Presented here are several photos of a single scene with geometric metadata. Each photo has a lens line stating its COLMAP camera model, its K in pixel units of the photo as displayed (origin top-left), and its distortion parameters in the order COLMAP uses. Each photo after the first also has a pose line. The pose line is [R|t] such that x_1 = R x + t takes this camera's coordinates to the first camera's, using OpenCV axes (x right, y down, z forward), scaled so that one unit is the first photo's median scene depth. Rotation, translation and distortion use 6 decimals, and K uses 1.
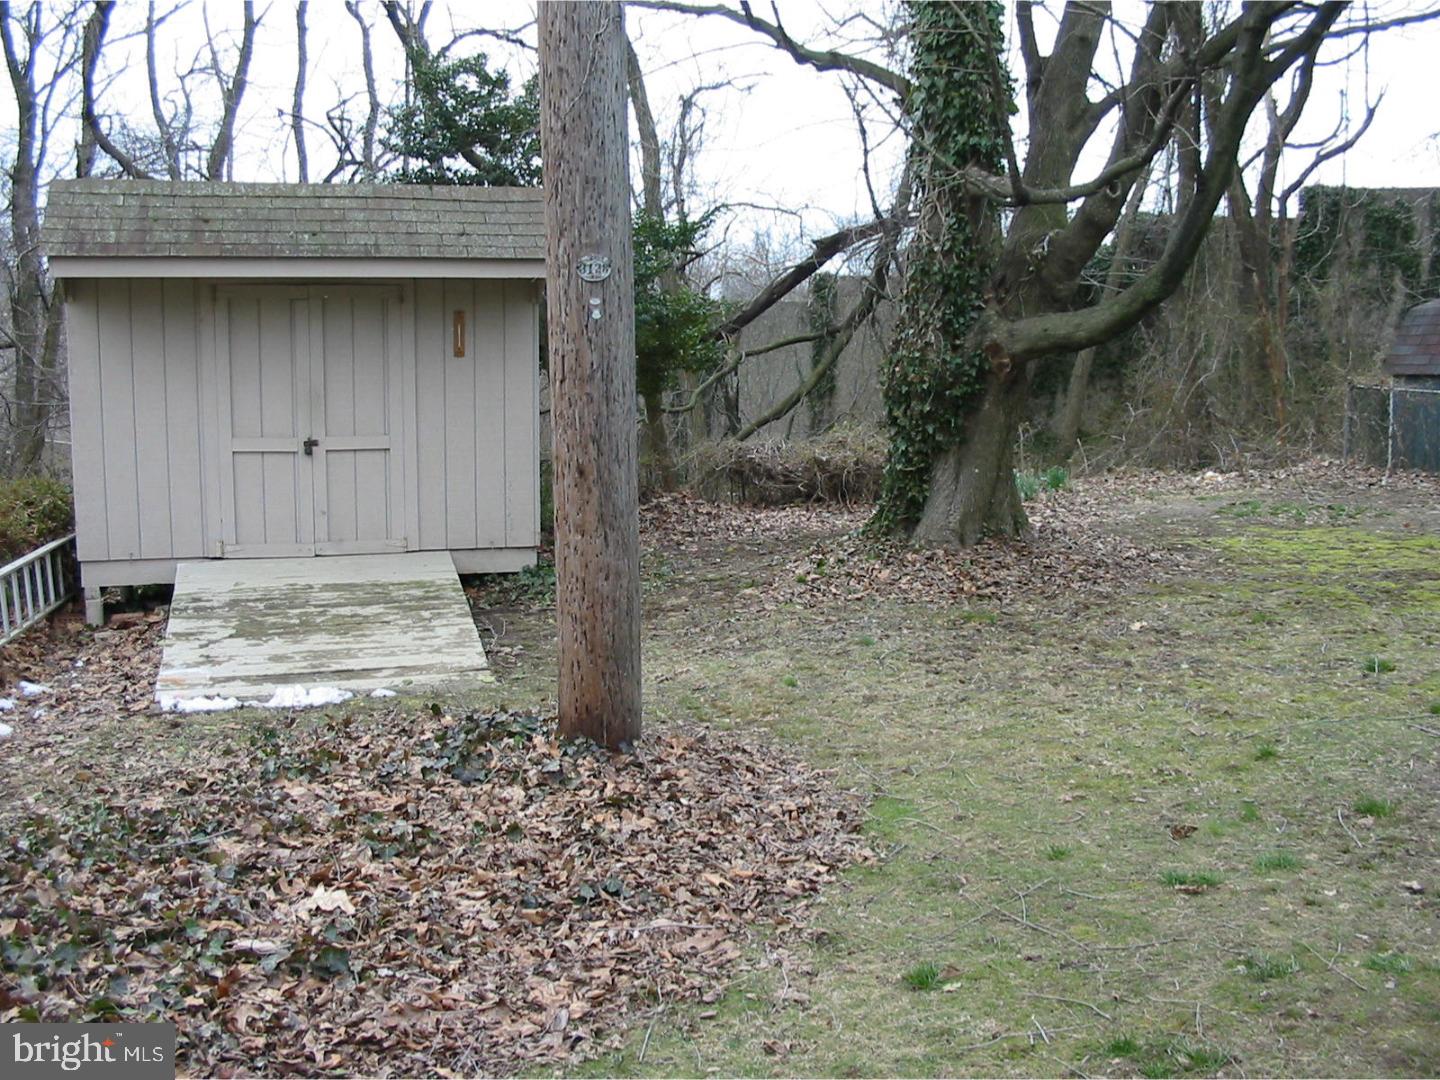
lens RADIAL K [[1523.0, 0, 726.8], [0, 1523.0, 540.4], [0, 0, 1]] dist [-0.187650, 0.229915]
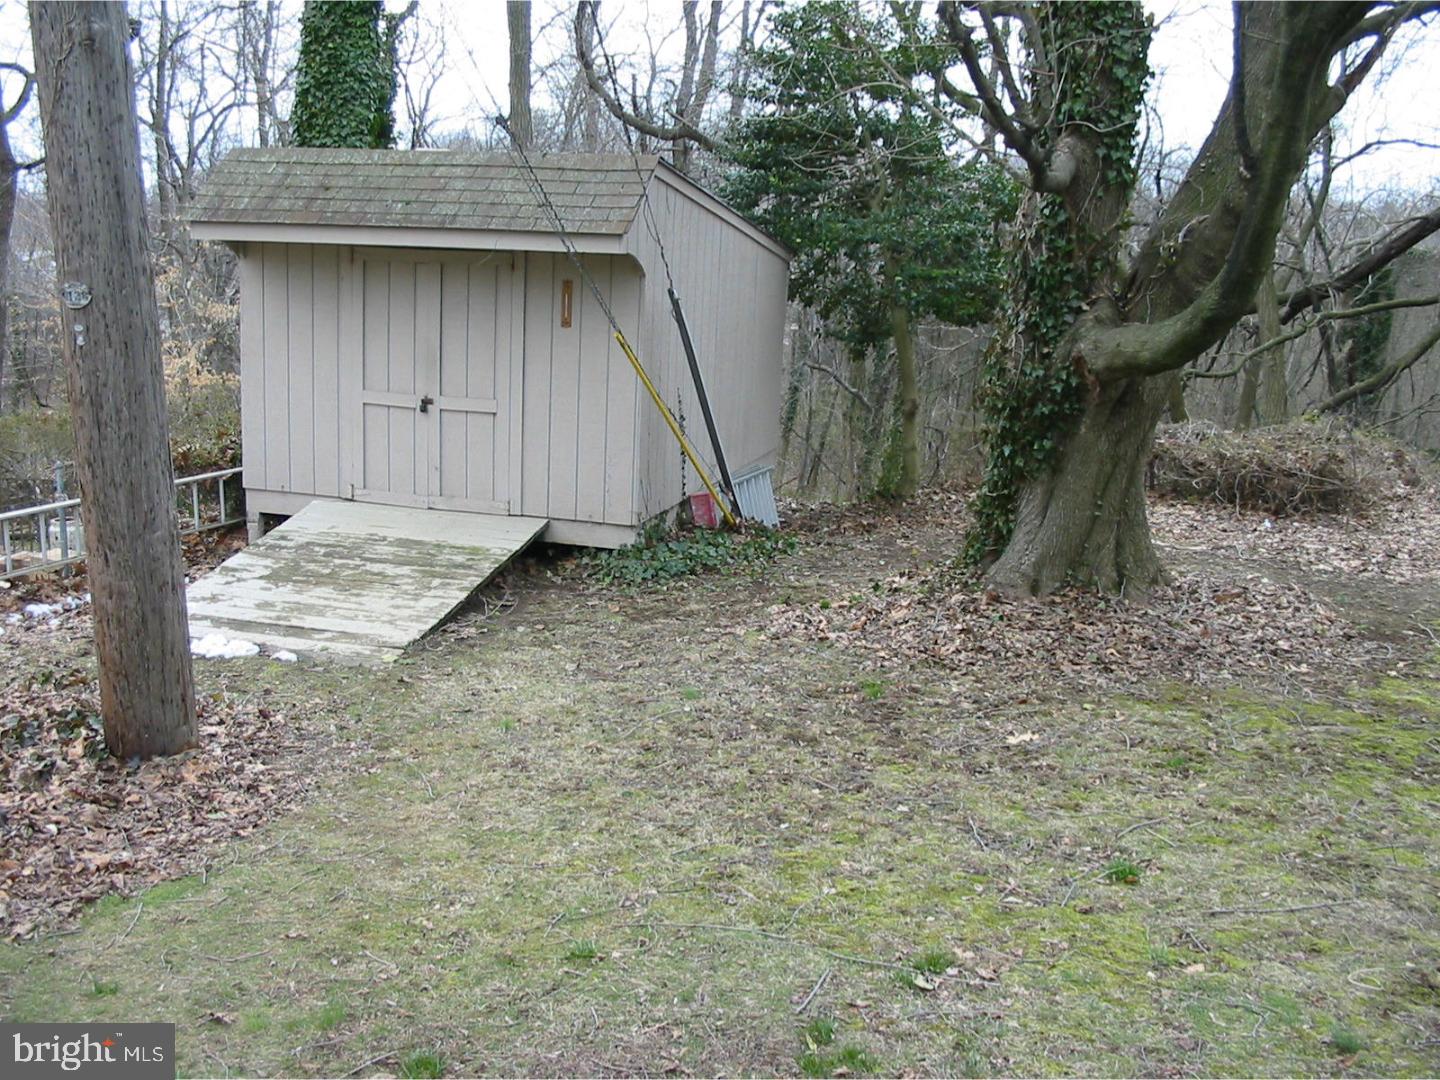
lens RADIAL K [[1523.0, 0, 726.8], [0, 1523.0, 540.4], [0, 0, 1]] dist [-0.187650, 0.229915]
pose [[0.849309, 0.137218, -0.509751, 0.448119], [-0.107276, 0.990340, 0.087851, -0.083571], [0.516881, -0.019929, 0.855825, 0.207443]]
